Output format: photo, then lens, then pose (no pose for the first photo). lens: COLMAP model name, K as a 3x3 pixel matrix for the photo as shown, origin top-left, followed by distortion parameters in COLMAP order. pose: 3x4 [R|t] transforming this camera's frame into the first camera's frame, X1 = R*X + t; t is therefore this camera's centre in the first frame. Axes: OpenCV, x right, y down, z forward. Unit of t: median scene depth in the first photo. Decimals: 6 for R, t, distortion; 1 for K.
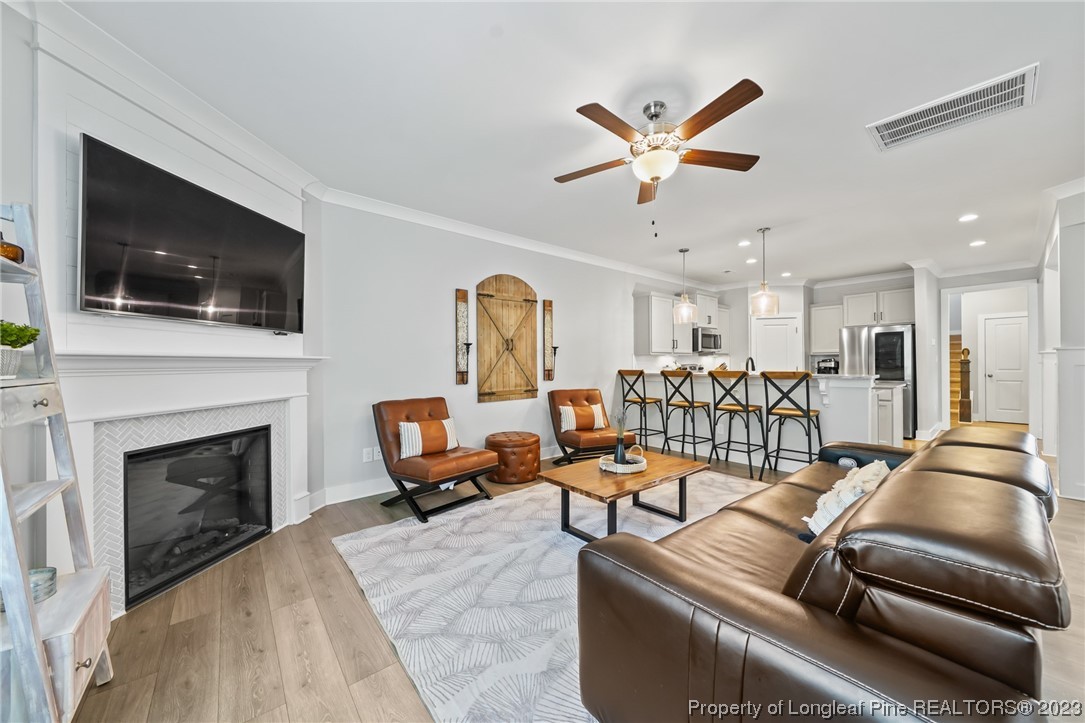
lens RADIAL K [[390.2, 0, 547.2], [0, 390.2, 362.0], [0, 0, 1]] dist [-0.003906, 0.000814]
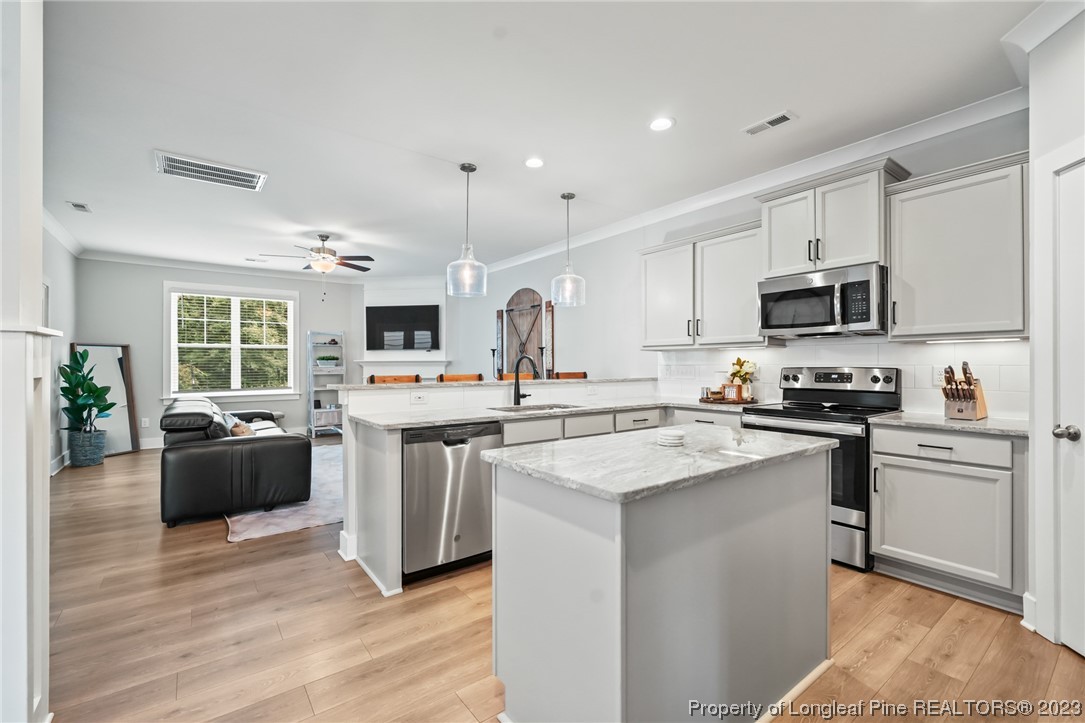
lens RADIAL K [[461.7, 0, 541.5], [0, 461.7, 361.5], [0, 0, 1]] dist [-0.000099, 0.000296]
pose [[-0.046932, -0.000026, -0.998898, 1.422890], [0.006216, 0.999981, -0.000318, -0.001639], [0.998879, -0.006224, -0.046931, 1.227777]]
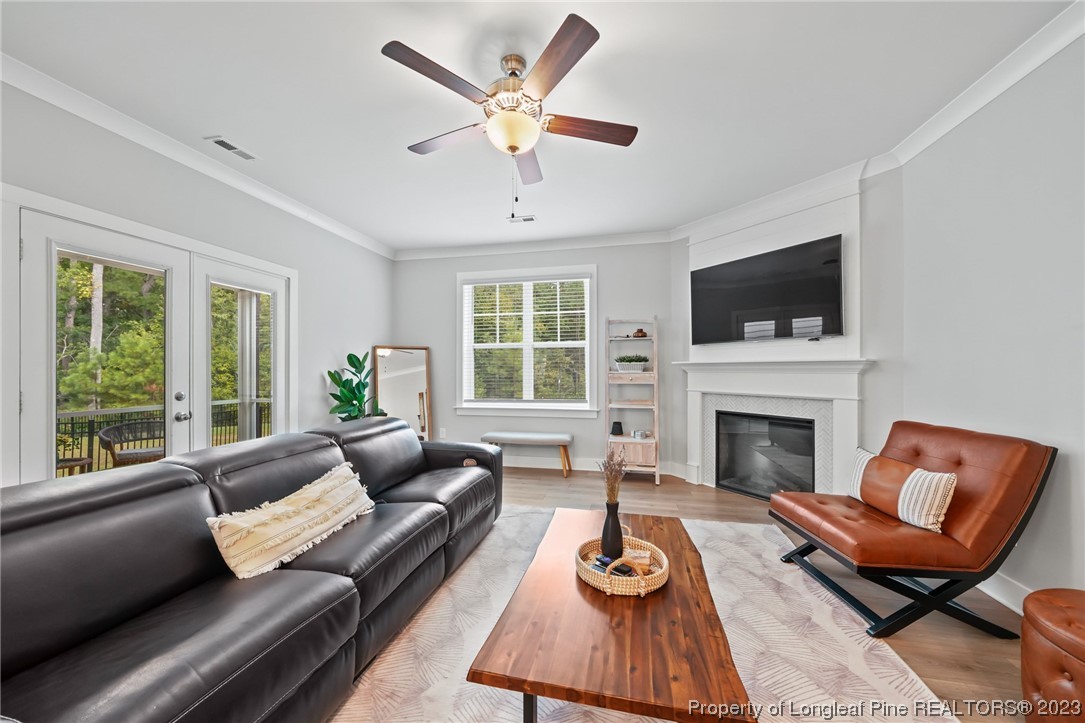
lens RADIAL K [[390.2, 0, 548.2], [0, 390.2, 367.2], [0, 0, 1]] dist [-0.003906, 0.000814]
pose [[-0.781567, 0.003163, -0.623813, 0.407636], [0.007983, 0.999956, -0.004931, 0.004106], [0.623770, -0.008834, -0.781558, 0.938947]]
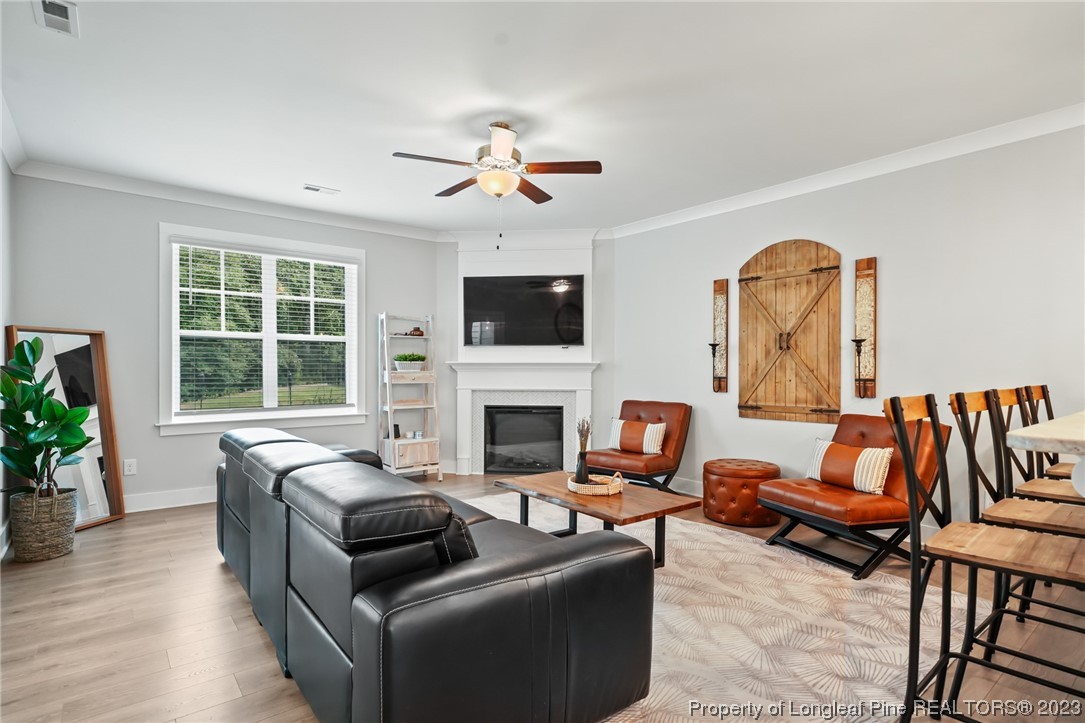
lens RADIAL K [[543.5, 0, 540.6], [0, 543.5, 371.3], [0, 0, 1]] dist [-0.003306, -0.001050]
pose [[-0.016754, 0.010993, -0.999799, 0.966459], [0.000760, 0.999939, 0.010982, -0.001145], [0.999859, -0.000576, -0.016762, 0.631432]]
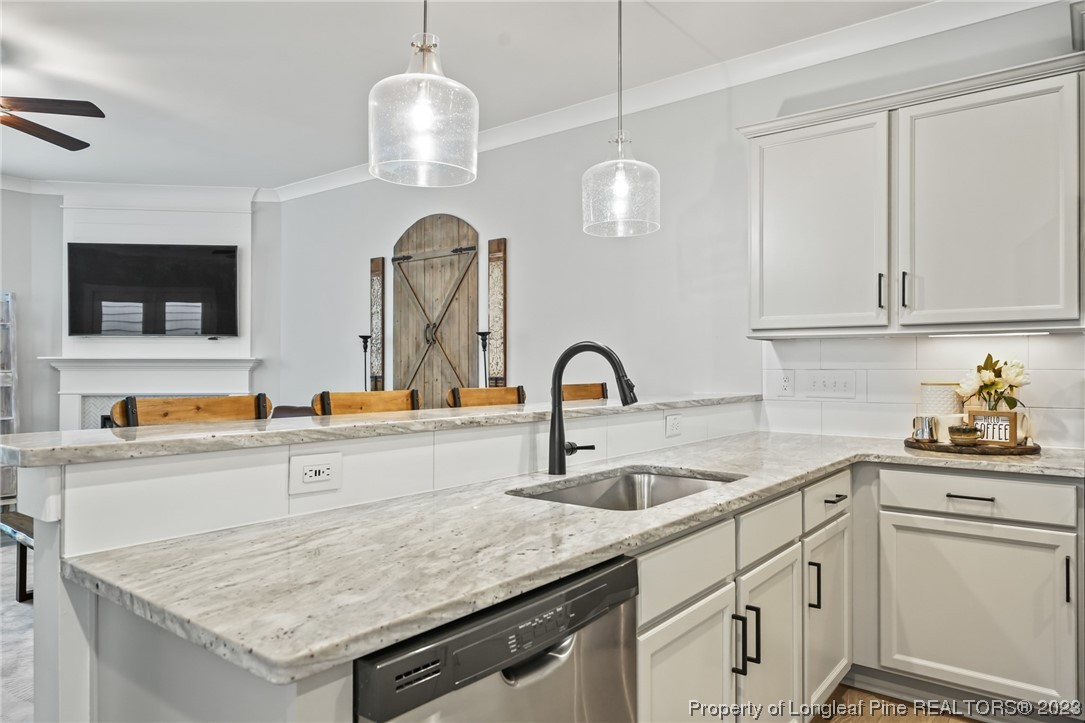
lens RADIAL K [[694.7, 0, 545.9], [0, 694.7, 365.4], [0, 0, 1]] dist [0.000766, 0.000374]
pose [[0.208316, 0.003521, -0.978055, 1.056425], [0.000569, 0.999993, 0.003721, 0.000603], [0.978061, -0.001332, 0.208313, 1.038118]]
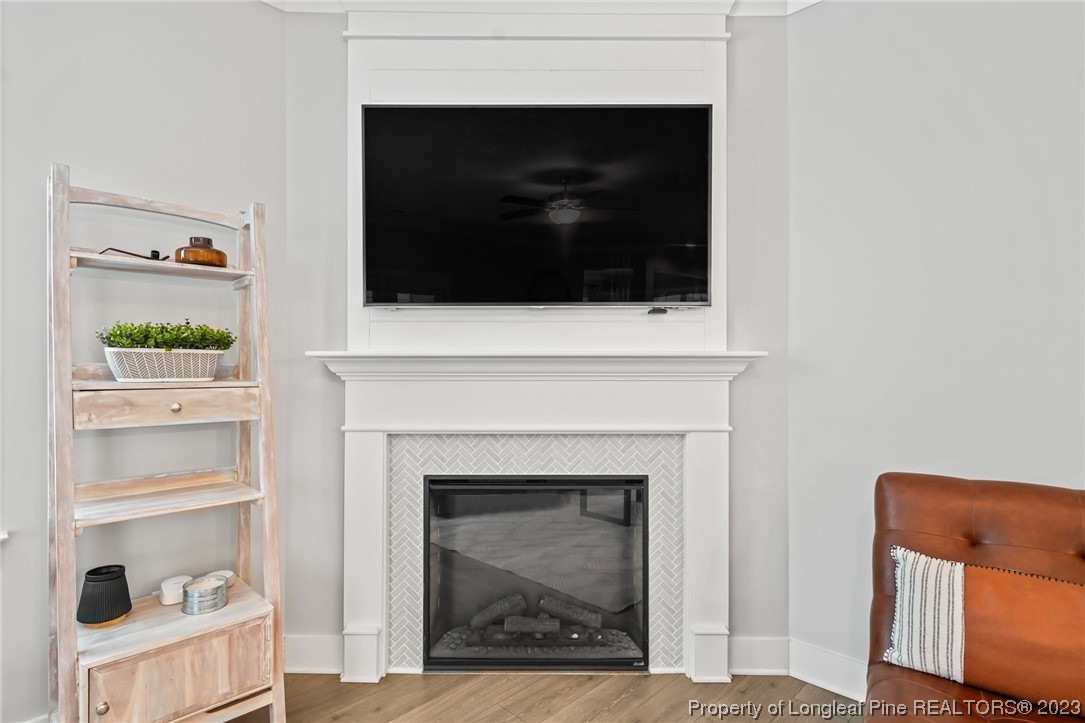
lens RADIAL K [[543.5, 0, 528.2], [0, 543.5, 368.7], [0, 0, 1]] dist [-0.003306, -0.001050]
pose [[0.091580, 0.006706, -0.995775, 0.028698], [0.003236, 0.999970, 0.007032, 0.001141], [0.995792, -0.003866, 0.091556, 0.507189]]
